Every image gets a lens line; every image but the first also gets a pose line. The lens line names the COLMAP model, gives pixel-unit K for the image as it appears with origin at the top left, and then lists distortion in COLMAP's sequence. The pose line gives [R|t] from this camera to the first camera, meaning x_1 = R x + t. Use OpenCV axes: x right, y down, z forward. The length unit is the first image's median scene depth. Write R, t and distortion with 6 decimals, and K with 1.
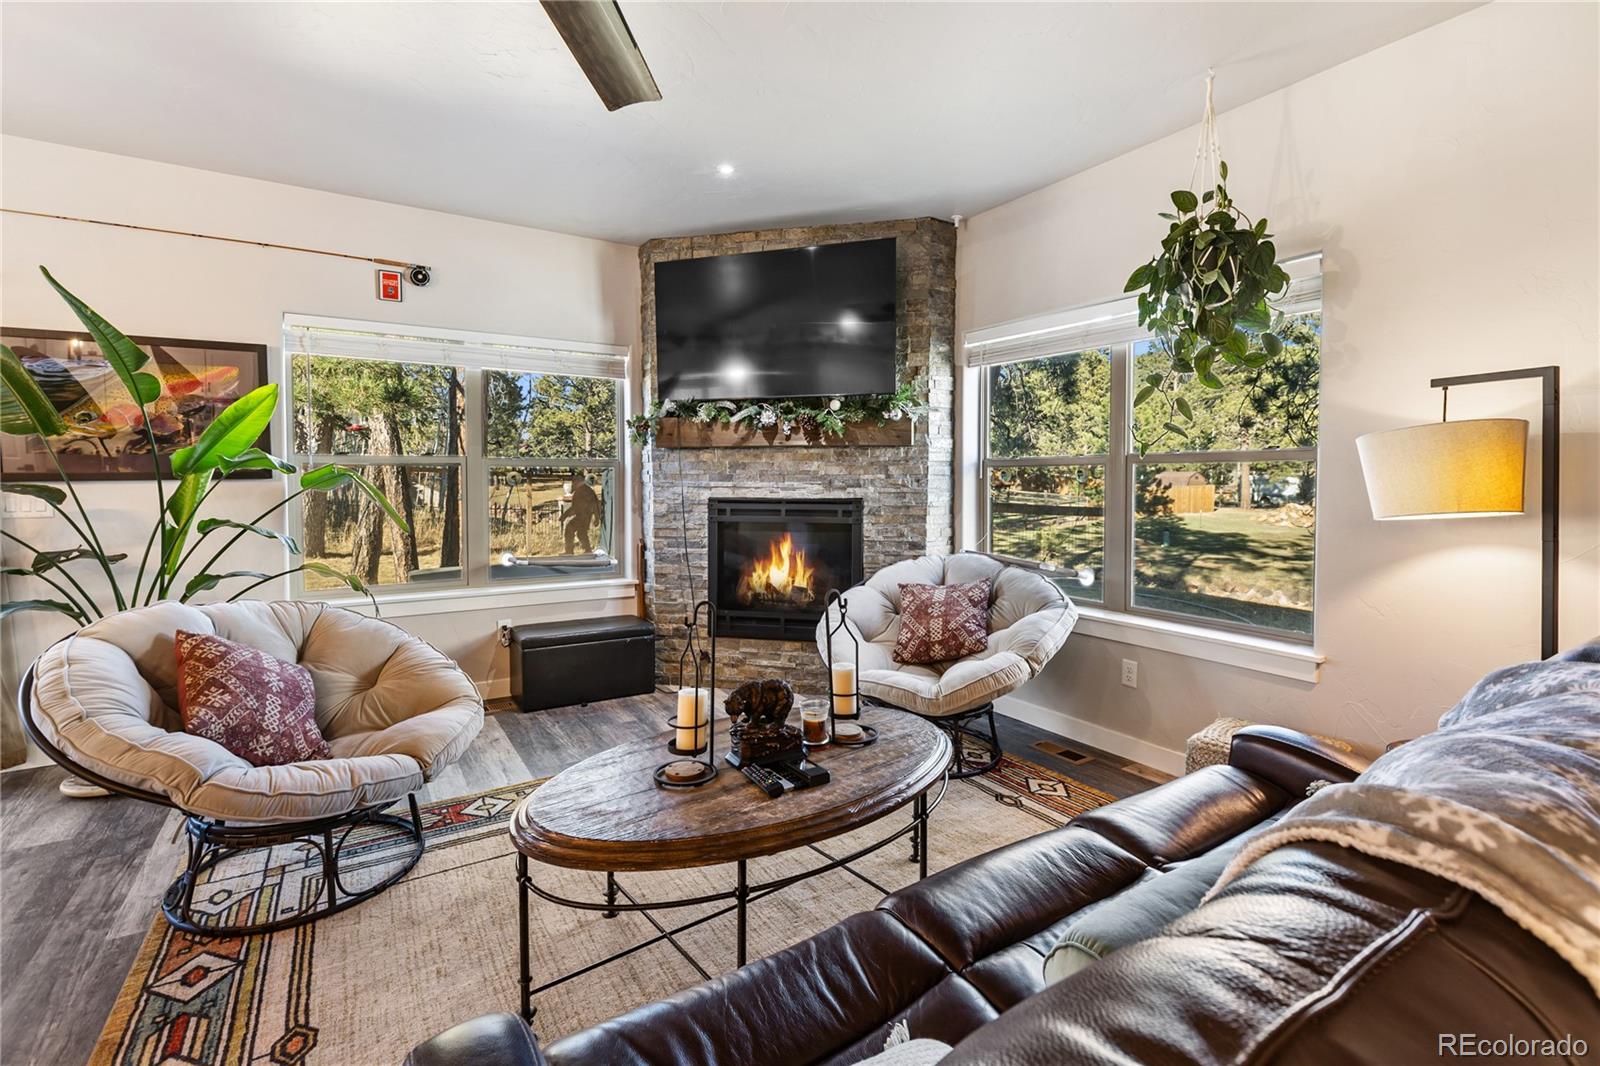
lens RADIAL K [[728.9, 0, 804.6], [0, 728.9, 503.9], [0, 0, 1]] dist [0.002700, 0.000306]
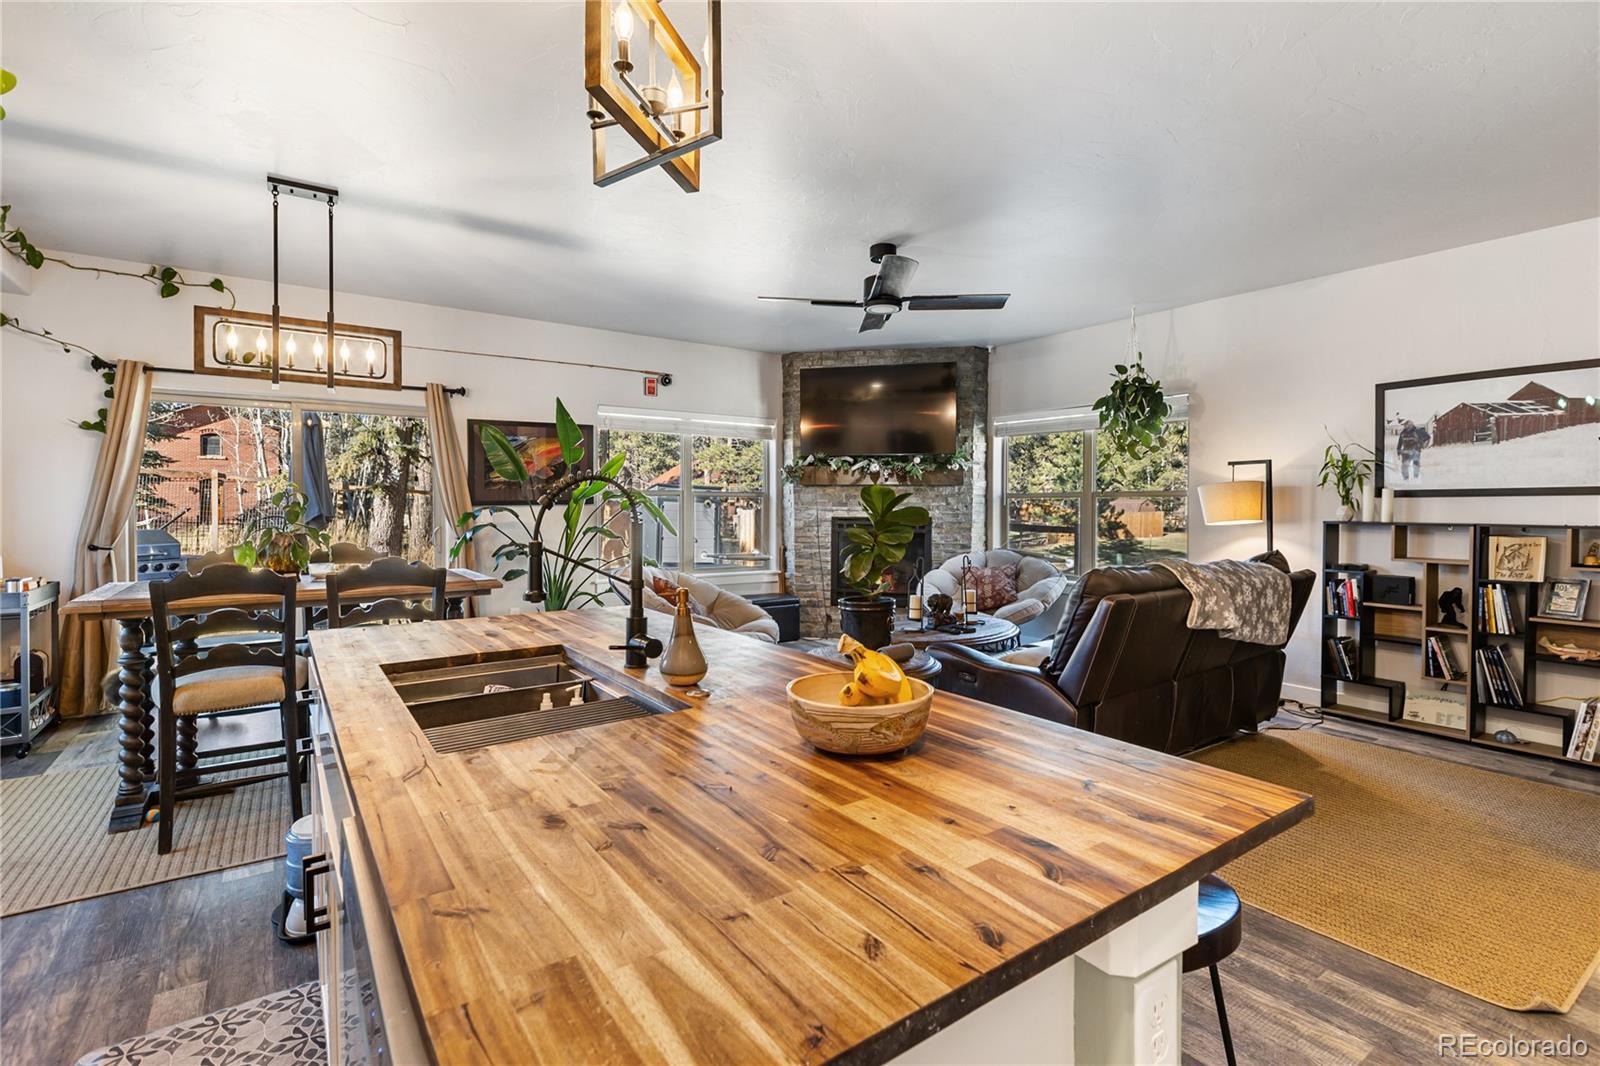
lens RADIAL K [[735.0, 0, 801.6], [0, 735.0, 521.1], [0, 0, 1]] dist [-0.000472, -0.000100]
pose [[0.998697, 0.001476, 0.051018, -0.294154], [-0.000860, 0.999927, -0.012085, 0.020897], [-0.051032, 0.012026, 0.998625, -0.618174]]
